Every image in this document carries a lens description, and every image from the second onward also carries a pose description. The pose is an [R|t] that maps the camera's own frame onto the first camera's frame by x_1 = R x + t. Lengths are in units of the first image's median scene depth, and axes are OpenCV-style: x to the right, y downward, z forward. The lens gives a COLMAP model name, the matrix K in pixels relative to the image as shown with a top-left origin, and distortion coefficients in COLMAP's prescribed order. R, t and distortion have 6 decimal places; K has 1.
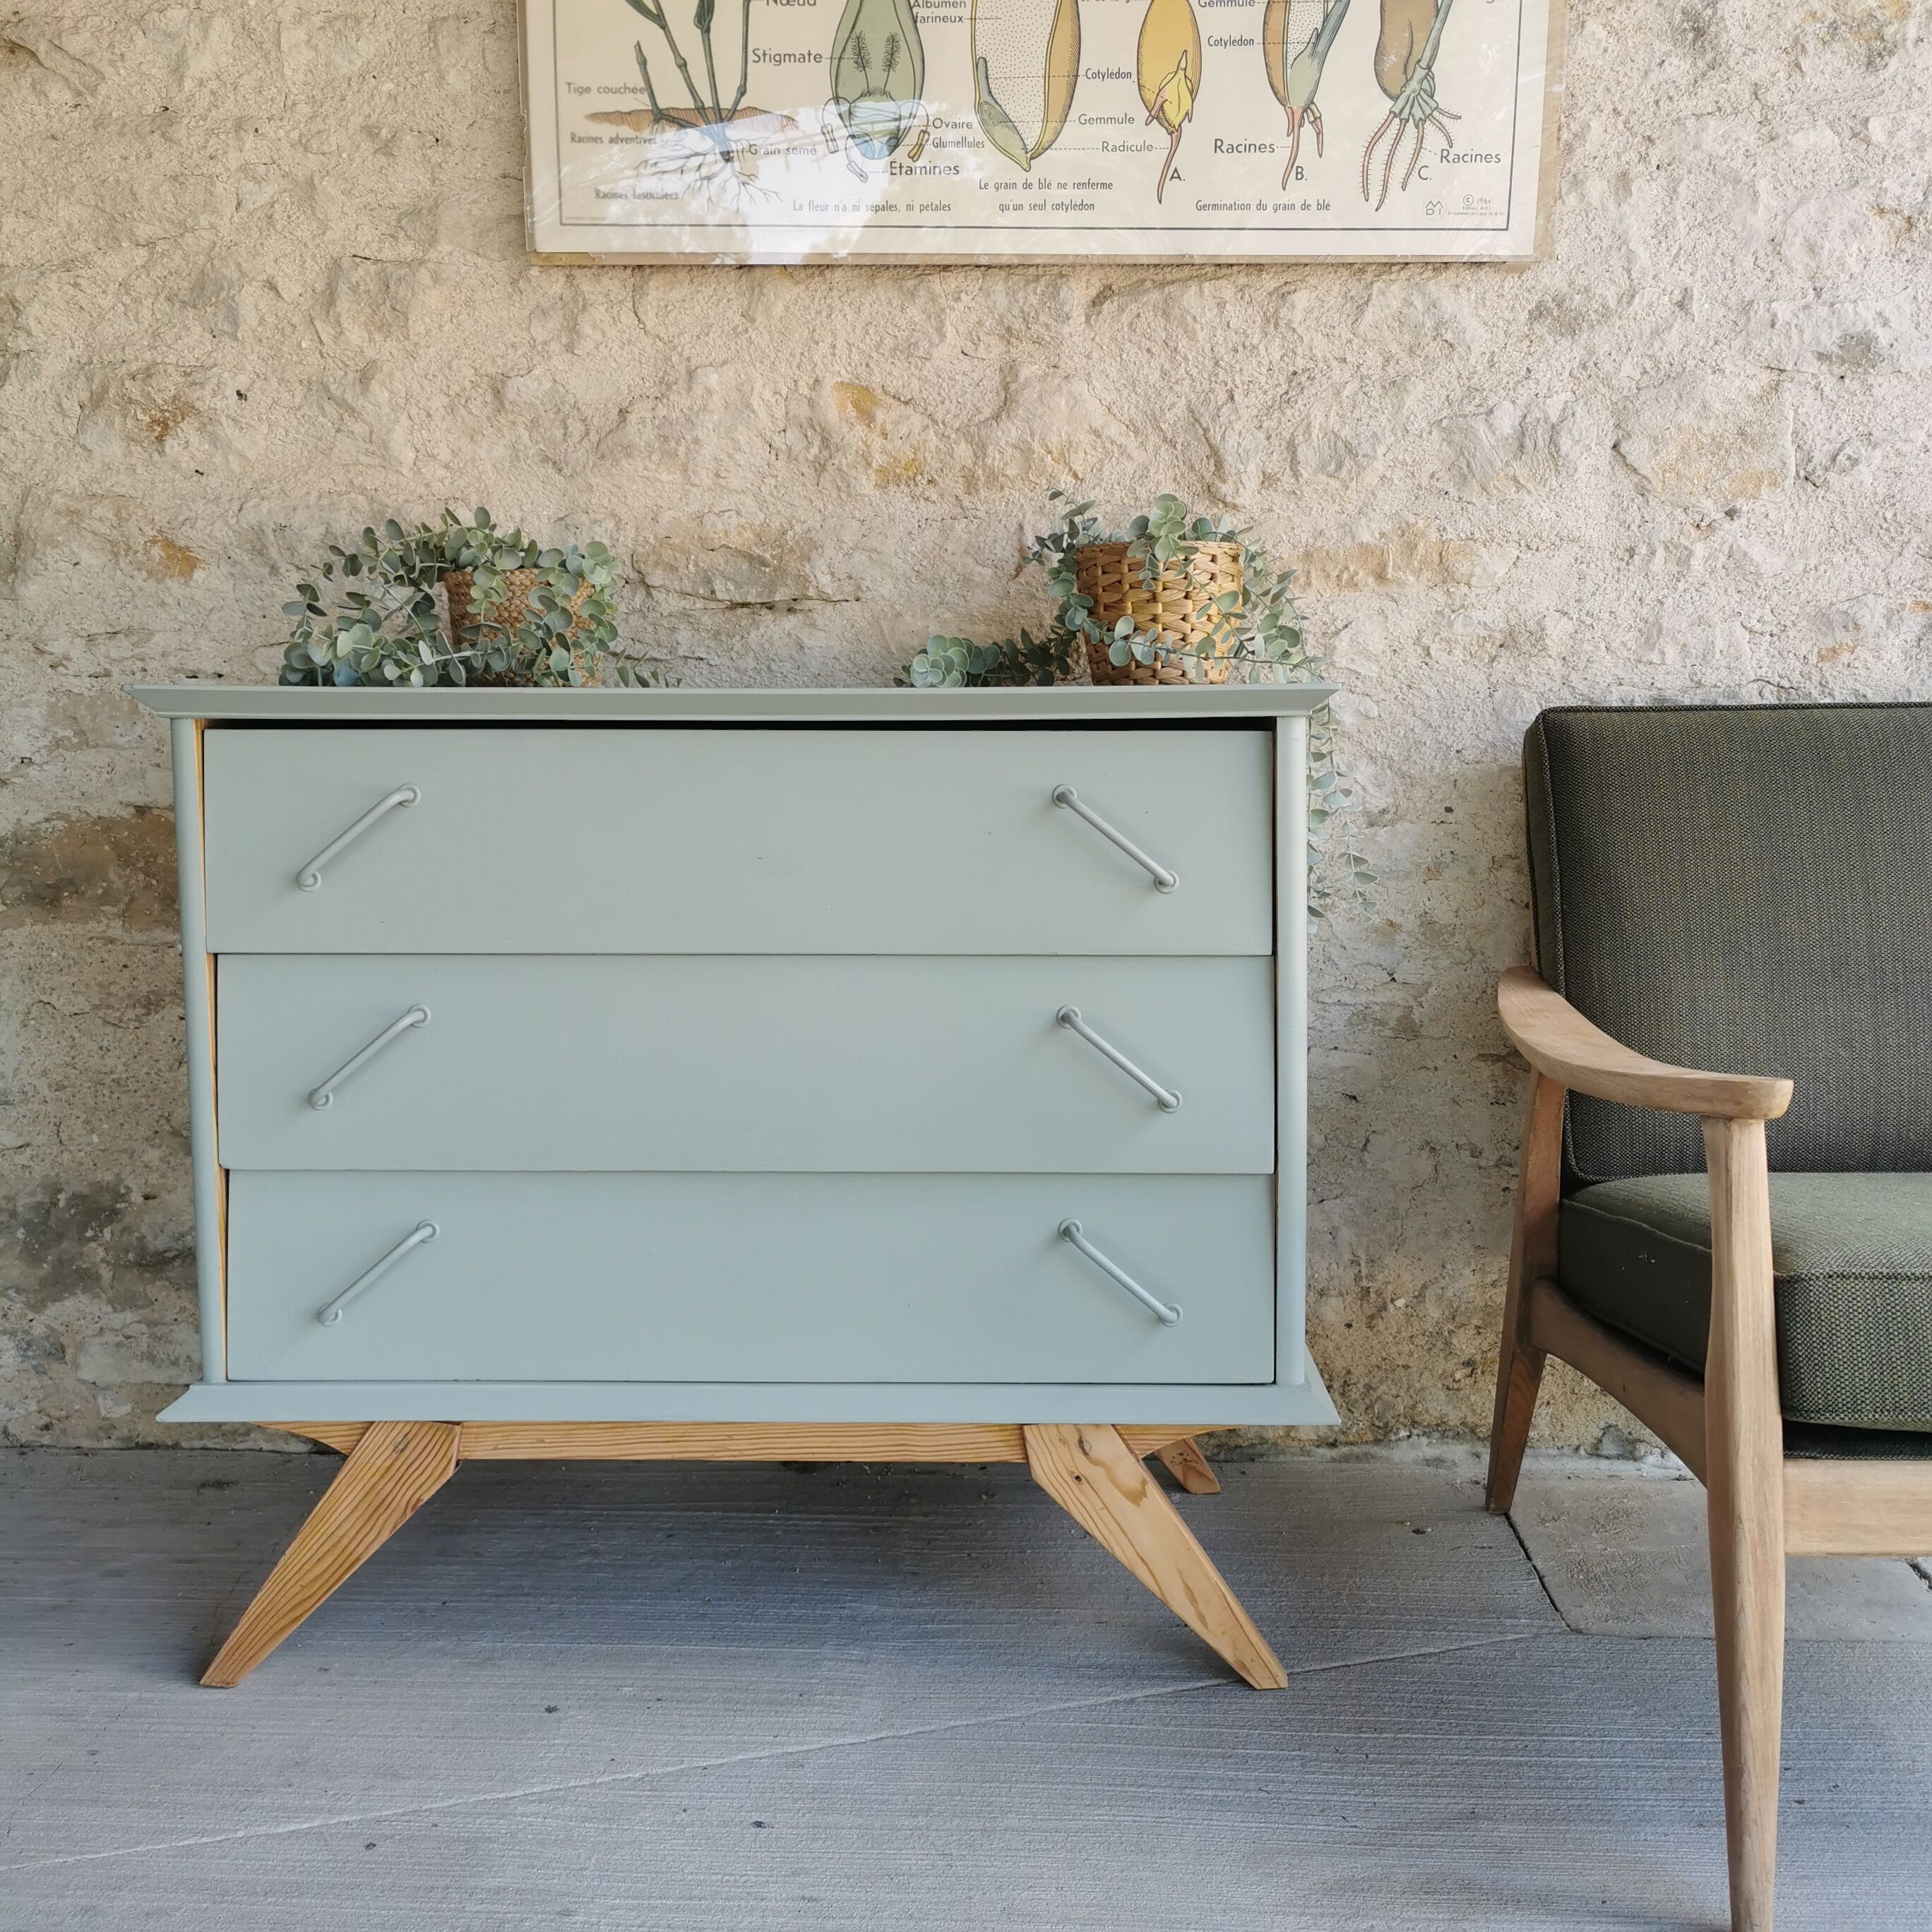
lens RADIAL K [[2034.2, 0, 979.6], [0, 2034.2, 955.2], [0, 0, 1]] dist [0.022718, 0.000000]
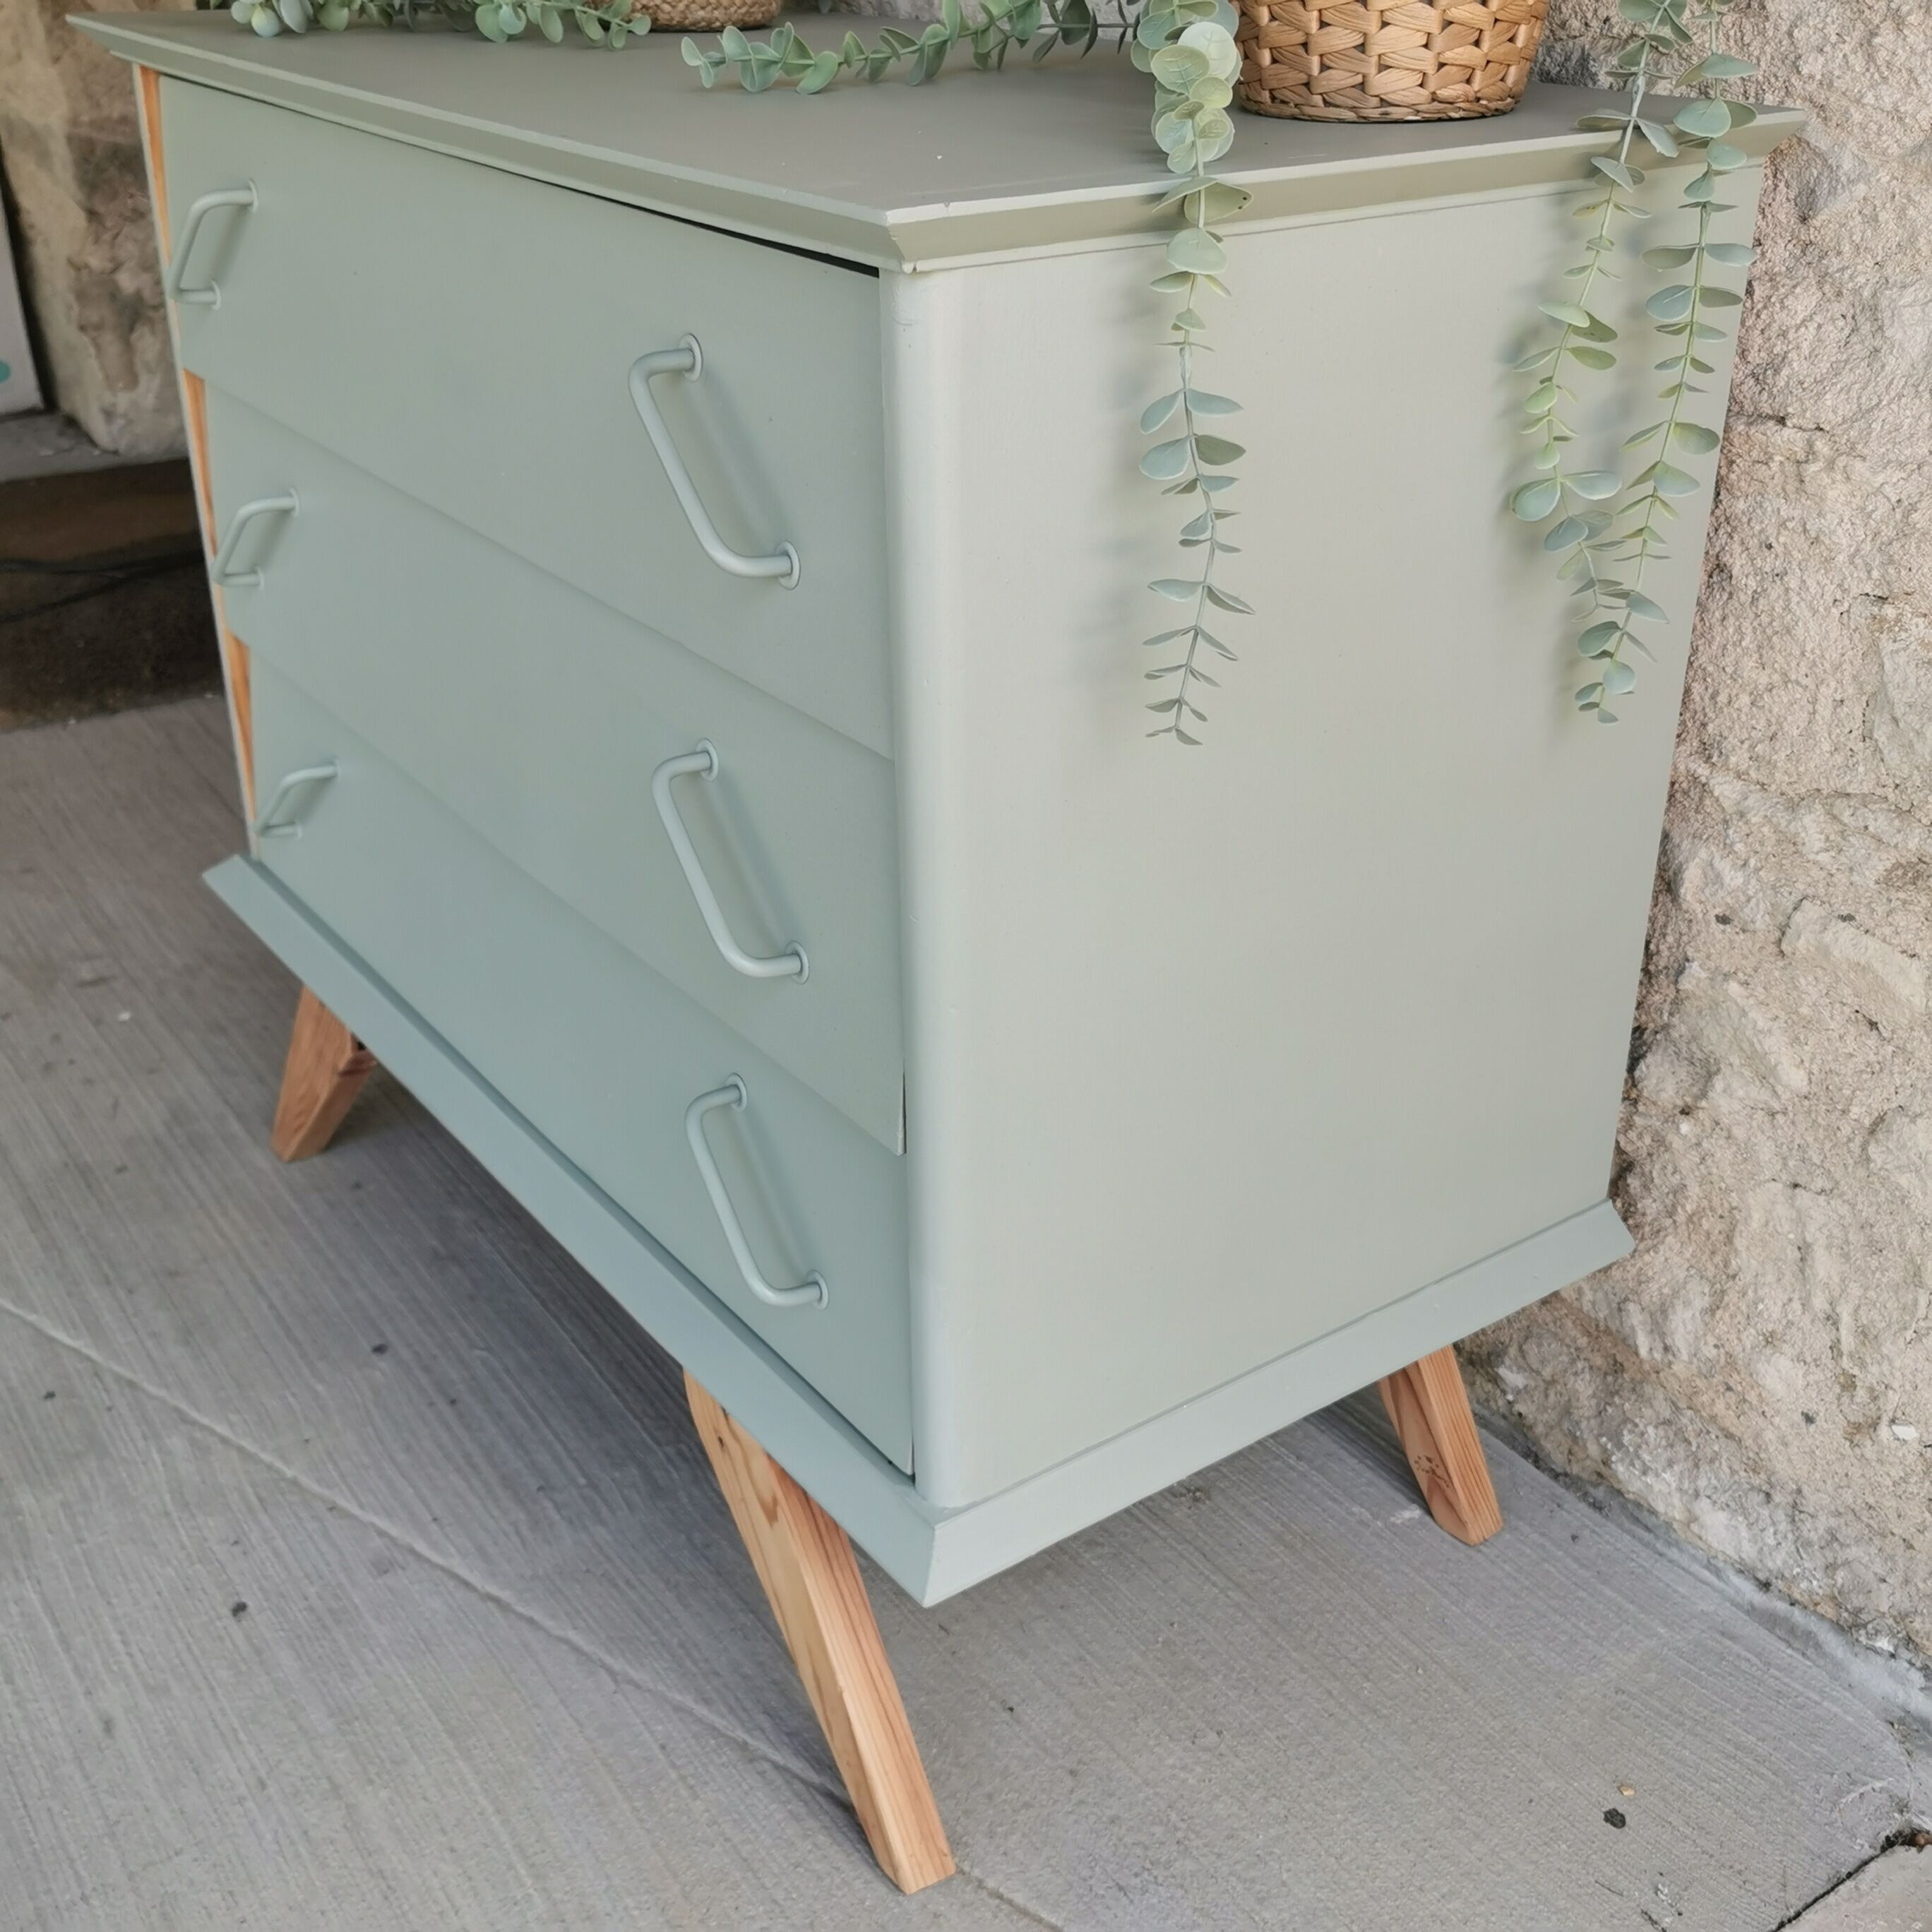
lens RADIAL K [[2255.0, 0, 953.3], [0, 2255.0, 1009.7], [0, 0, 1]] dist [0.034443, 0.000000]
pose [[0.593069, 0.378580, -0.710596, 0.448014], [-0.085222, 0.907120, 0.412153, -0.138844], [0.800629, -0.183876, 0.570248, 0.548998]]
